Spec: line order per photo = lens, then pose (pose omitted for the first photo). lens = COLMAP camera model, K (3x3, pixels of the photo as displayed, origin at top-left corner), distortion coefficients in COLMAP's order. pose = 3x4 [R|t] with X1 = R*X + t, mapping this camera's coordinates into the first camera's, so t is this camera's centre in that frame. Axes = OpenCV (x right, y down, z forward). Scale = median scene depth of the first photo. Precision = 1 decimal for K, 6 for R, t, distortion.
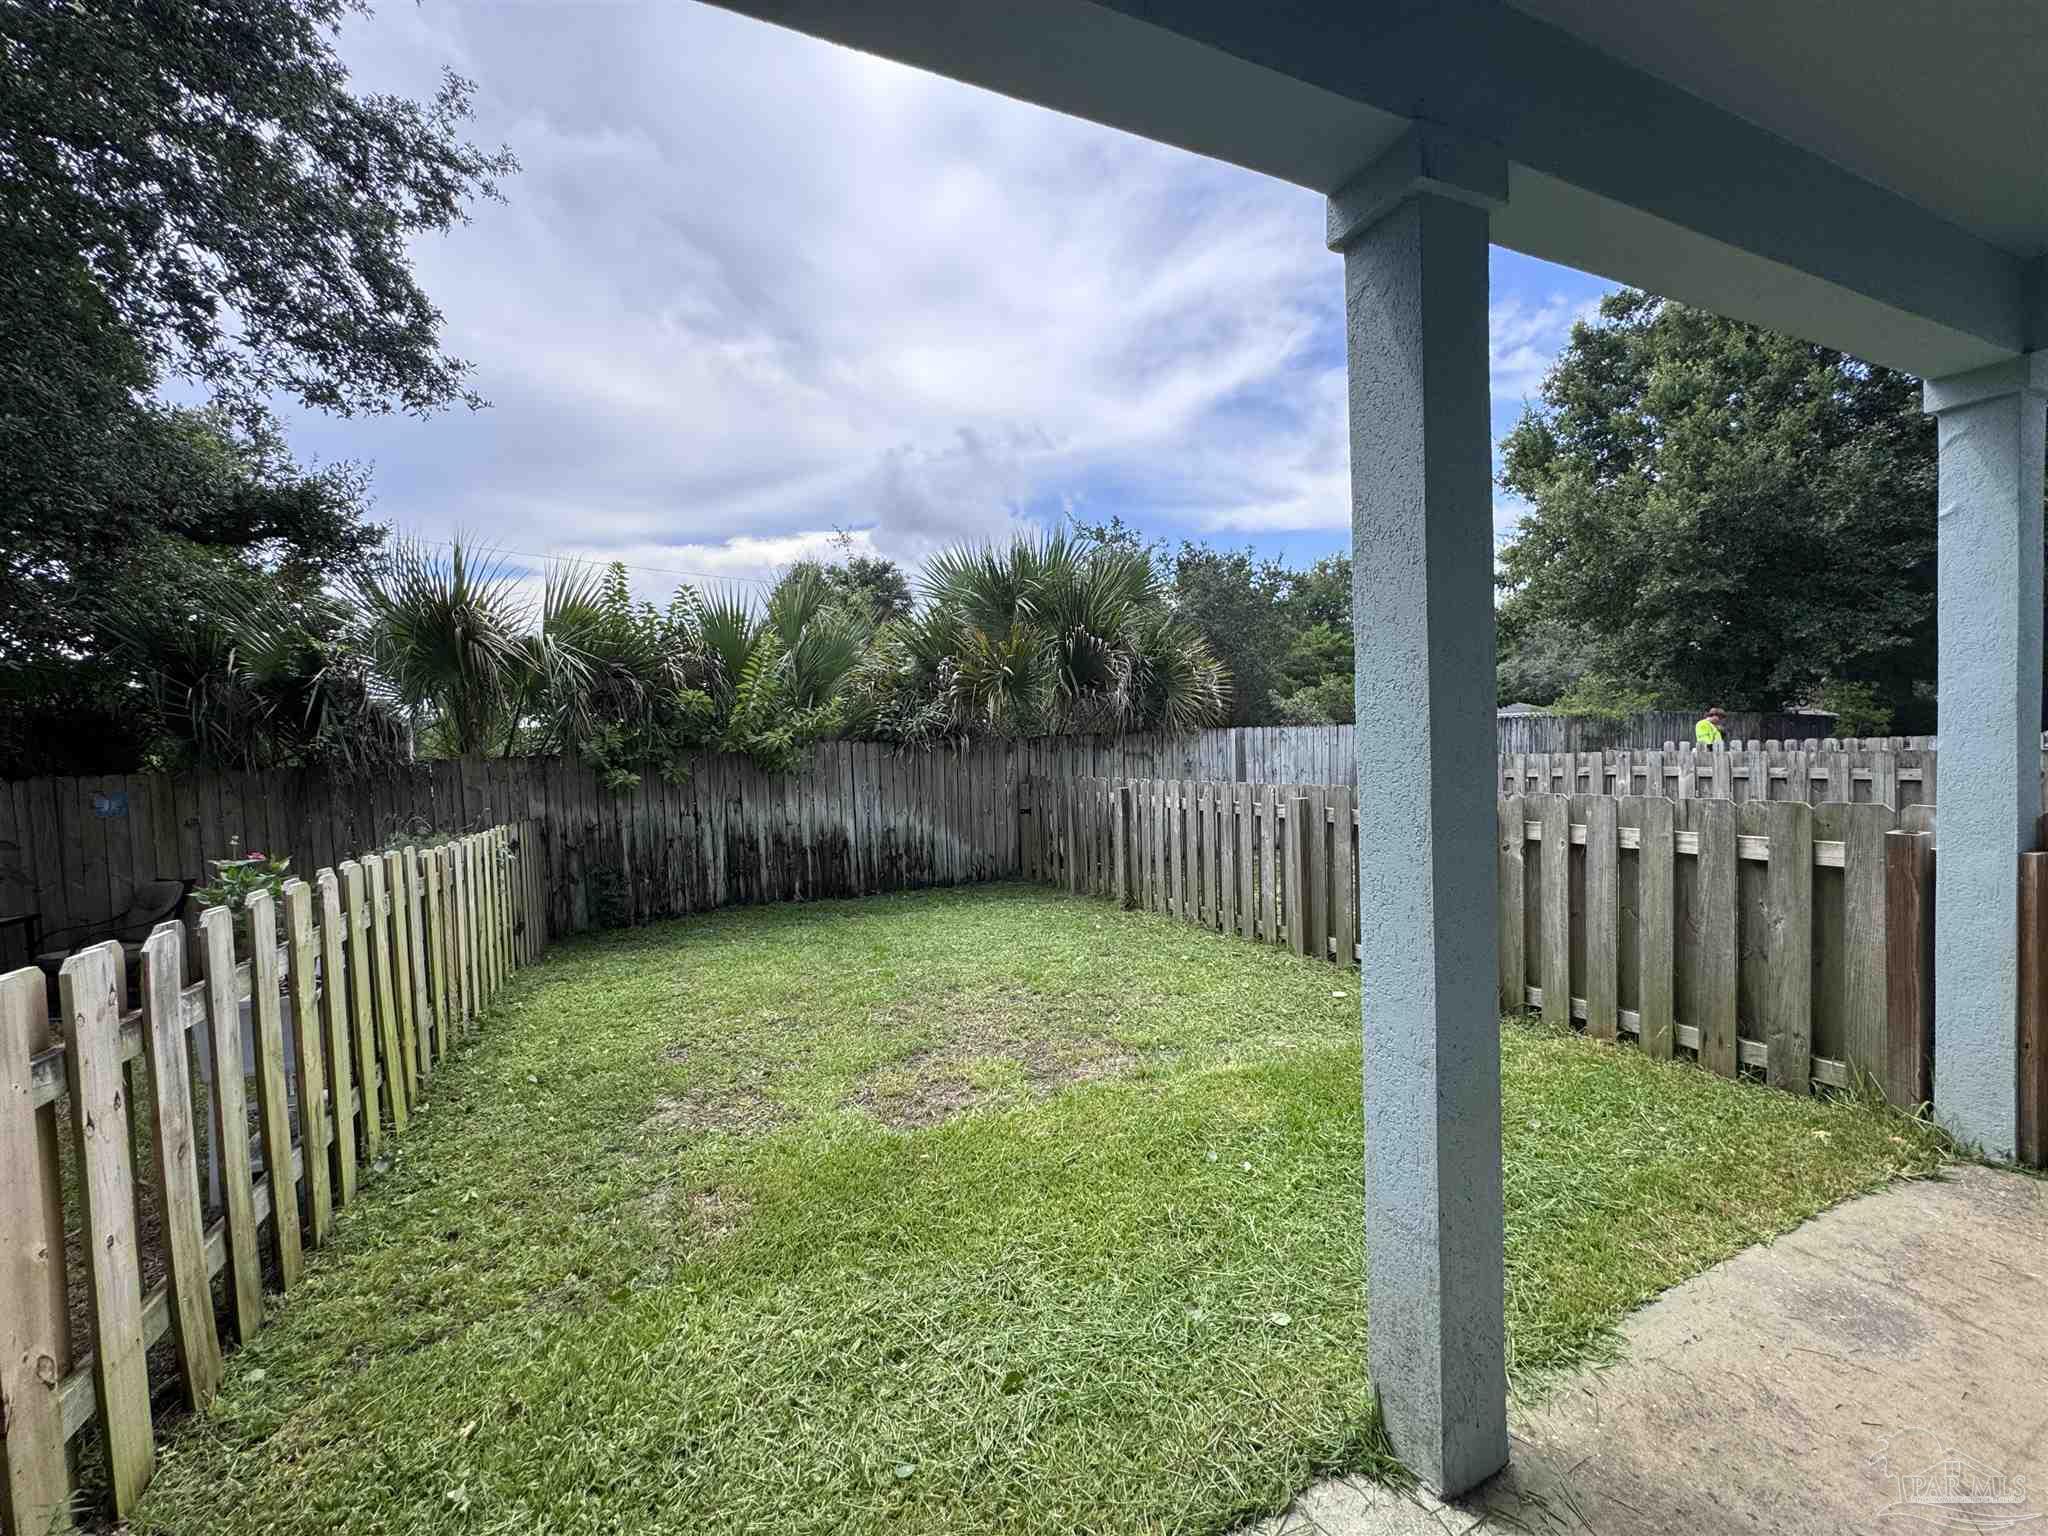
lens RADIAL K [[817.1, 0, 1022.8], [0, 817.1, 770.2], [0, 0, 1]] dist [-0.003780, 0.000772]
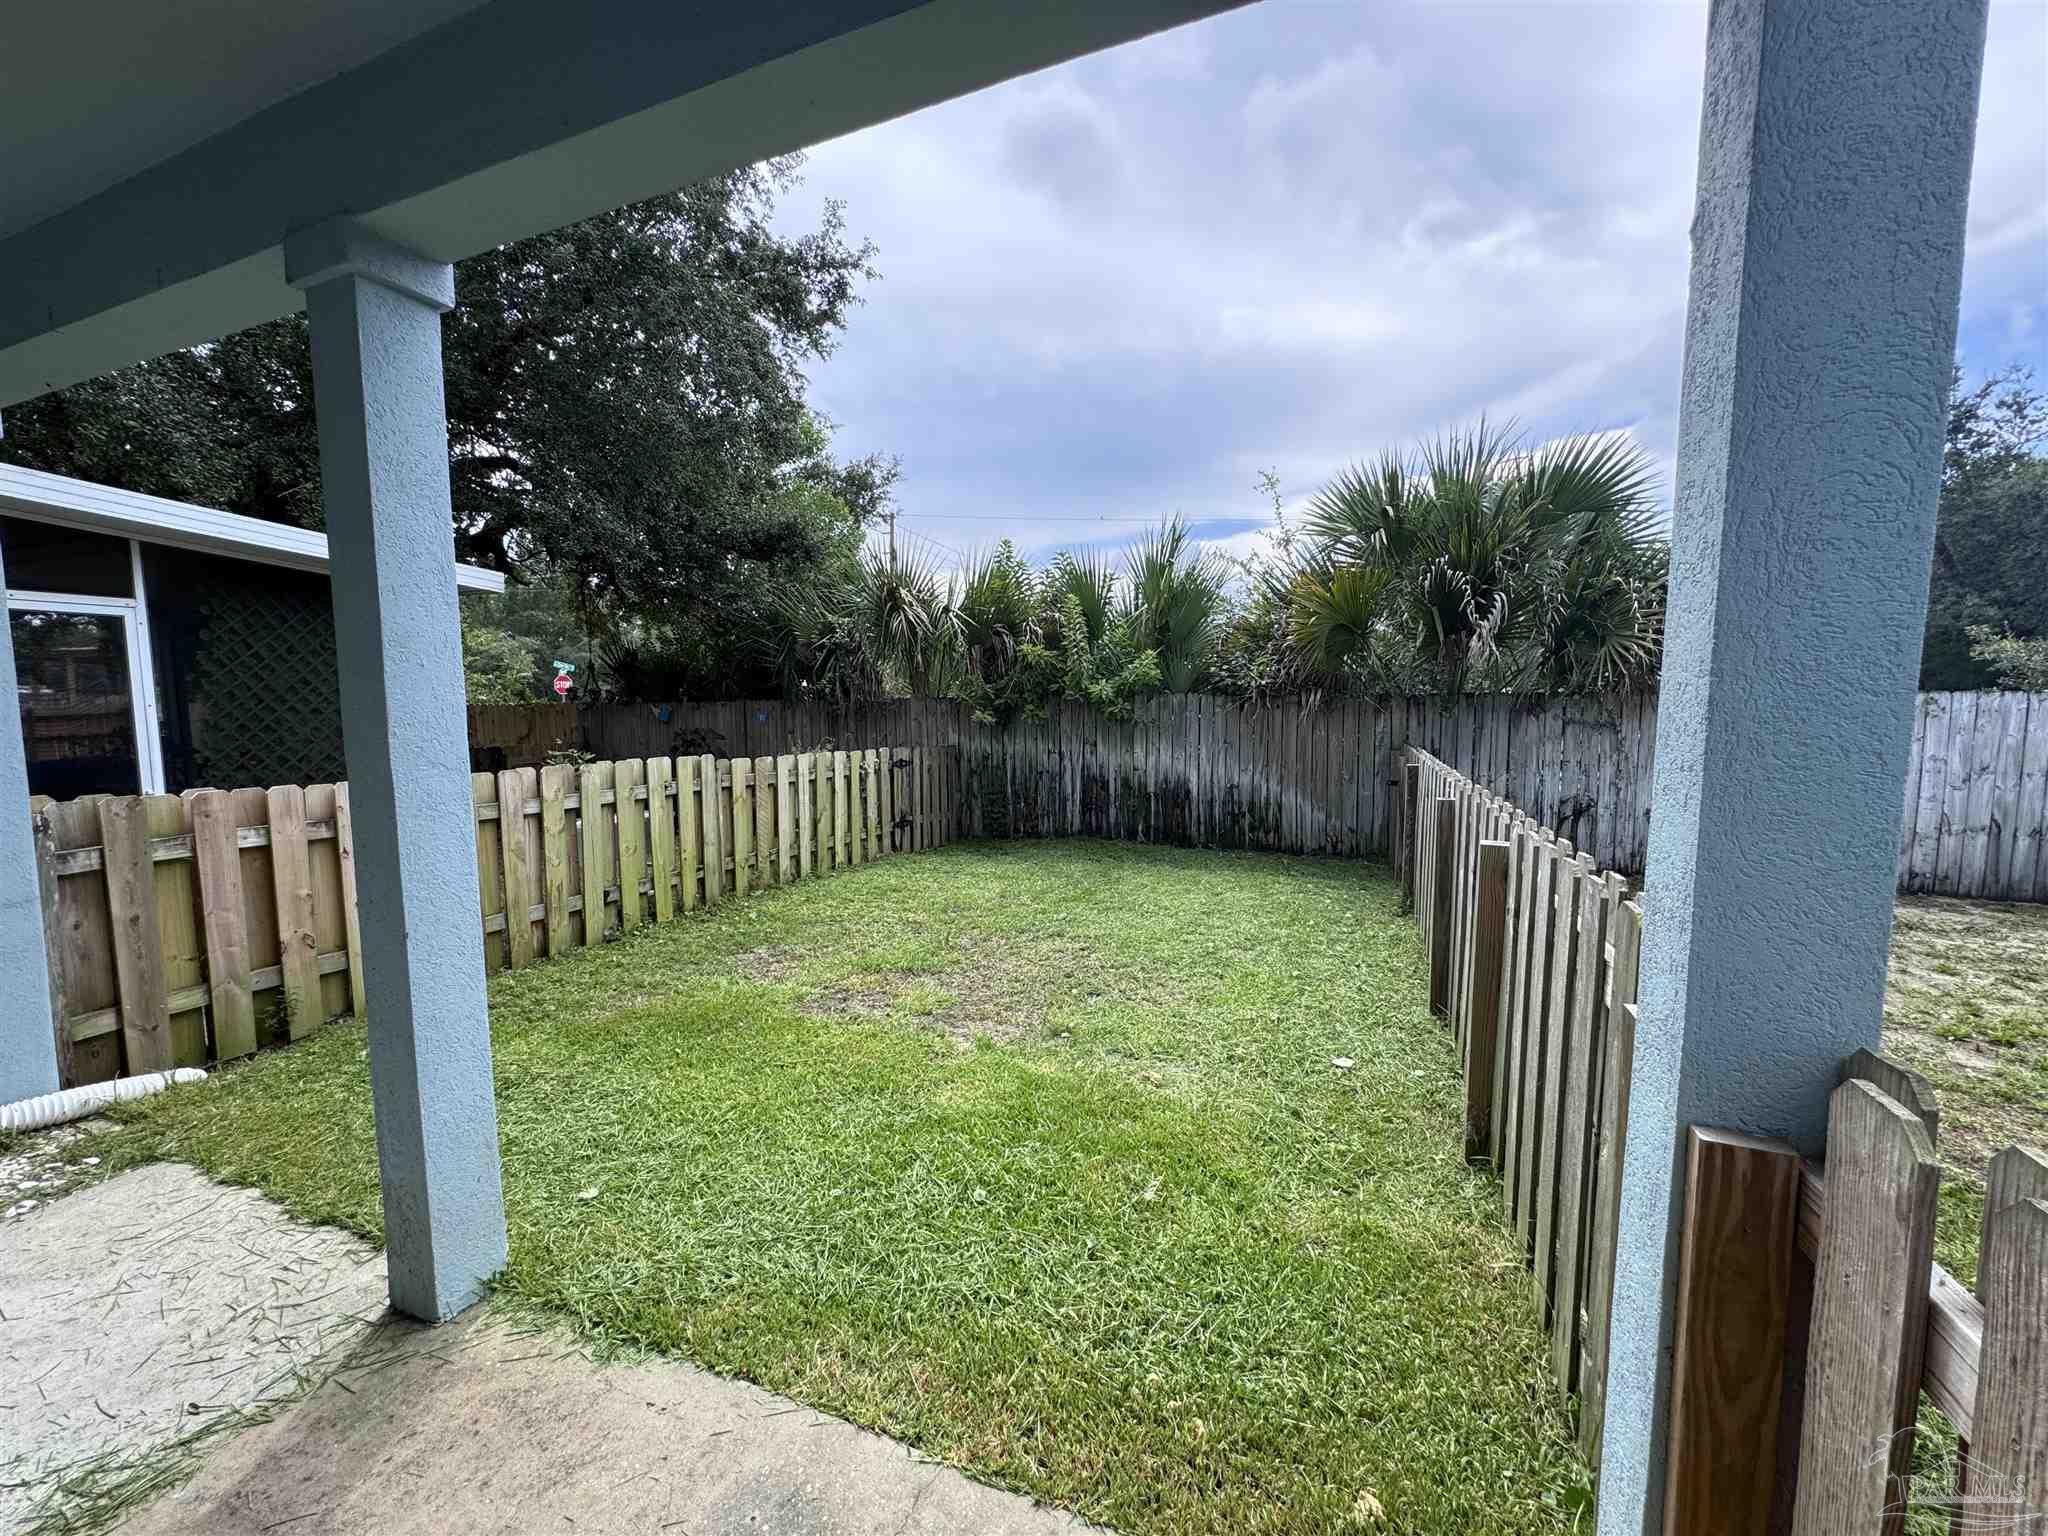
lens RADIAL K [[817.1, 0, 1023.2], [0, 817.1, 773.0], [0, 0, 1]] dist [-0.003780, 0.000772]
pose [[0.688650, 0.102613, -0.717797, 0.376057], [-0.048342, 0.994231, 0.095752, -0.024288], [0.723481, -0.031240, 0.689637, 0.154951]]
